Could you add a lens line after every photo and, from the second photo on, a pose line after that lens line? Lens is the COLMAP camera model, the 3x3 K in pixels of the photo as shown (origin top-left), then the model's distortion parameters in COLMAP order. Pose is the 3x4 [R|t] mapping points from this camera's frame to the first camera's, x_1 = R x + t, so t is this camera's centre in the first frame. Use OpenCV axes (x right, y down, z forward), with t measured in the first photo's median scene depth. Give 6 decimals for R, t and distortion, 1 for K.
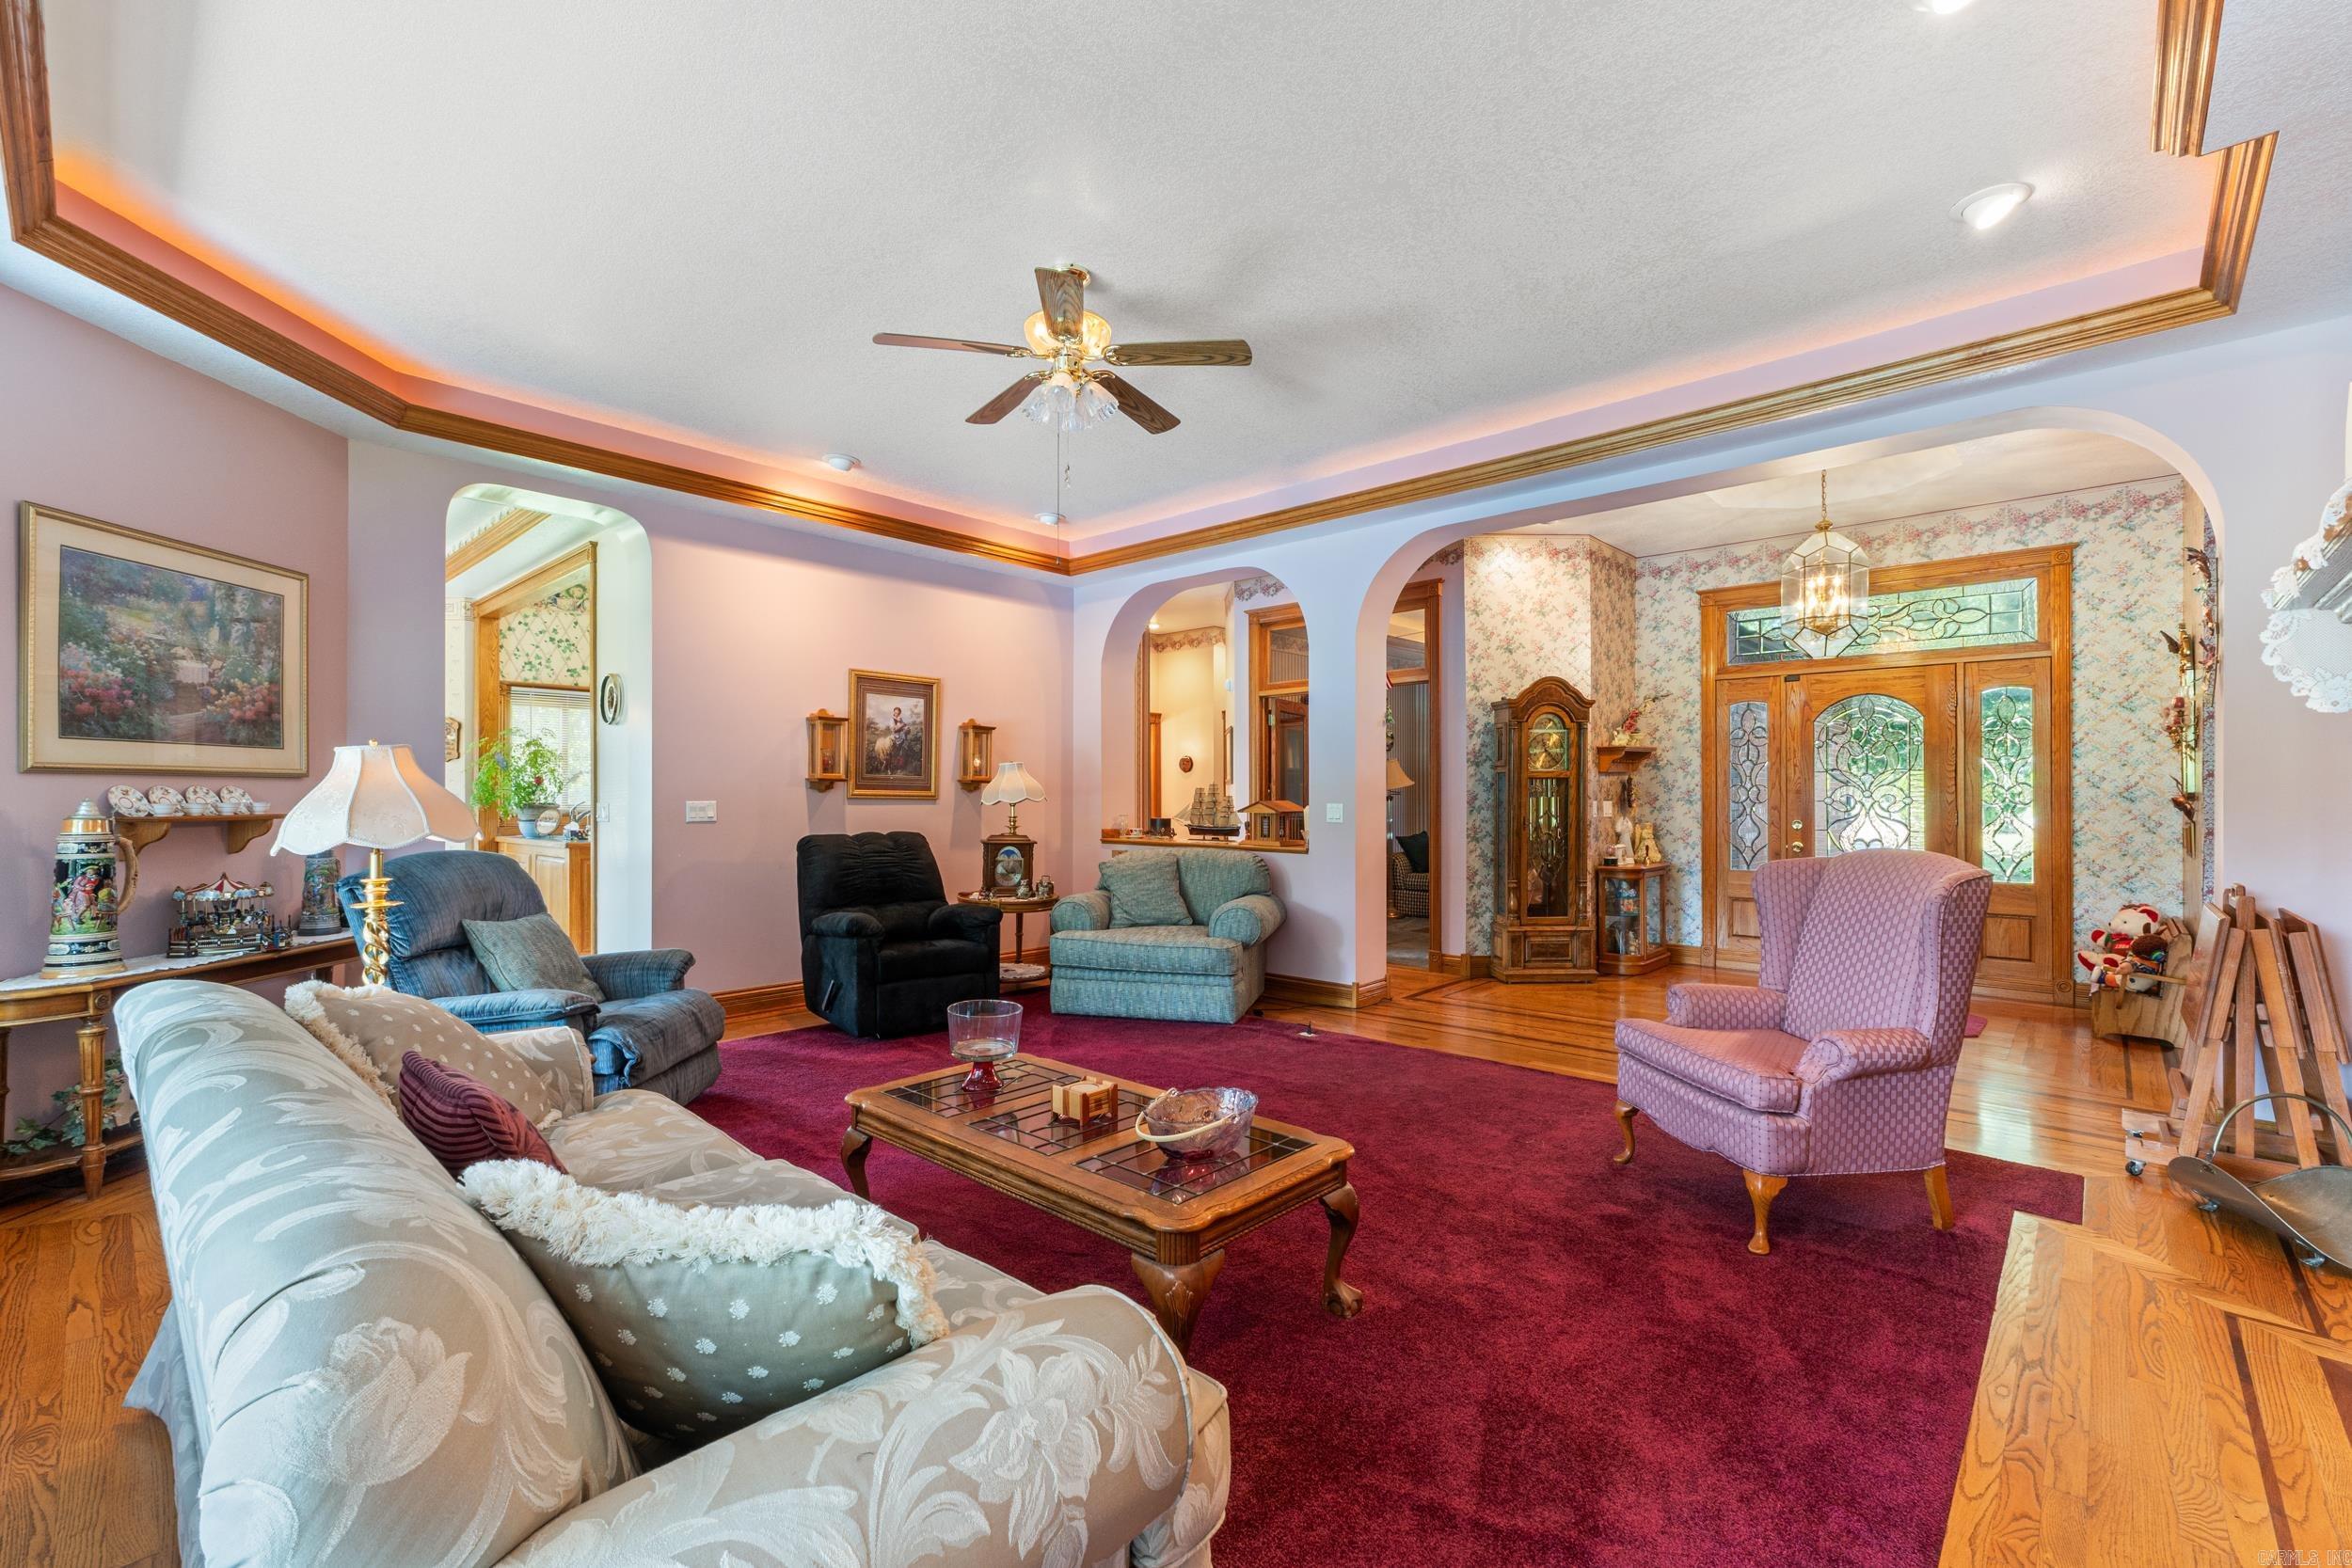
lens RADIAL K [[1005.1, 0, 1171.4], [0, 1005.1, 796.5], [0, 0, 1]] dist [0.001268, -0.000041]
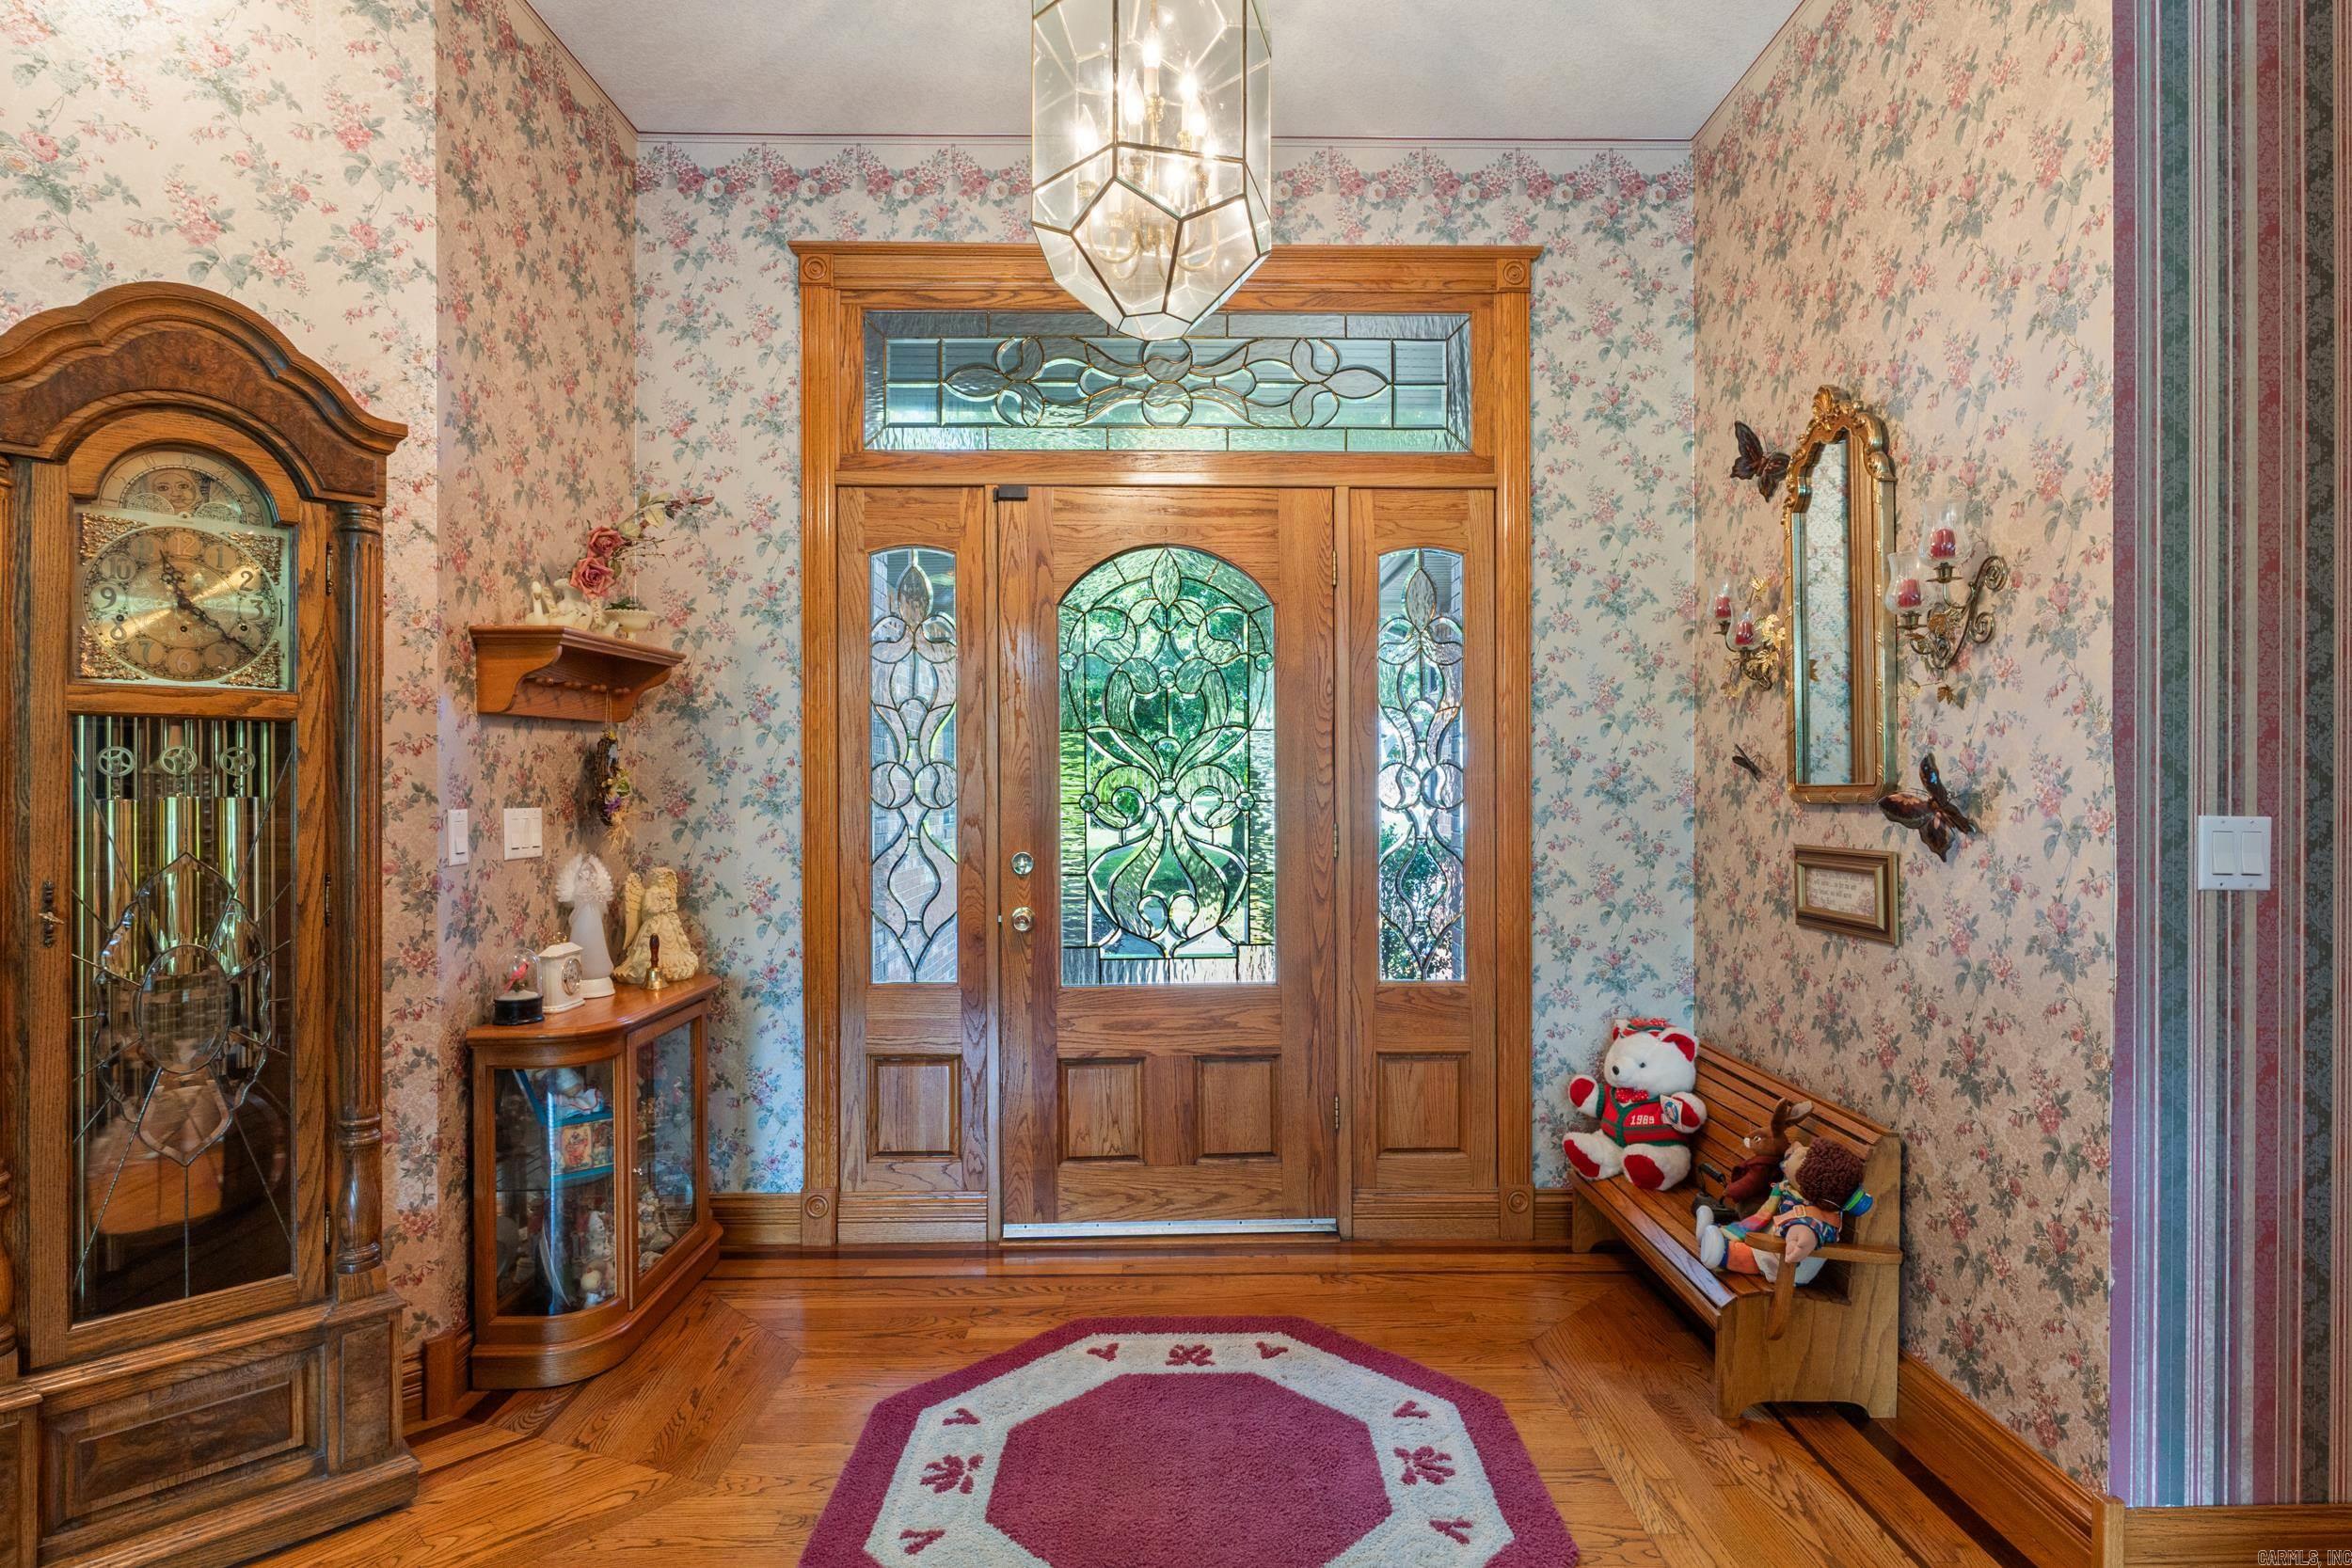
lens RADIAL K [[1235.7, 0, 1170.8], [0, 1235.7, 789.4], [0, 0, 1]] dist [-0.001948, 0.000361]
pose [[0.733327, -0.001669, 0.679874, 0.322698], [0.000634, 0.999998, 0.001770, -0.001929], [-0.679875, -0.000866, 0.733327, 0.583089]]
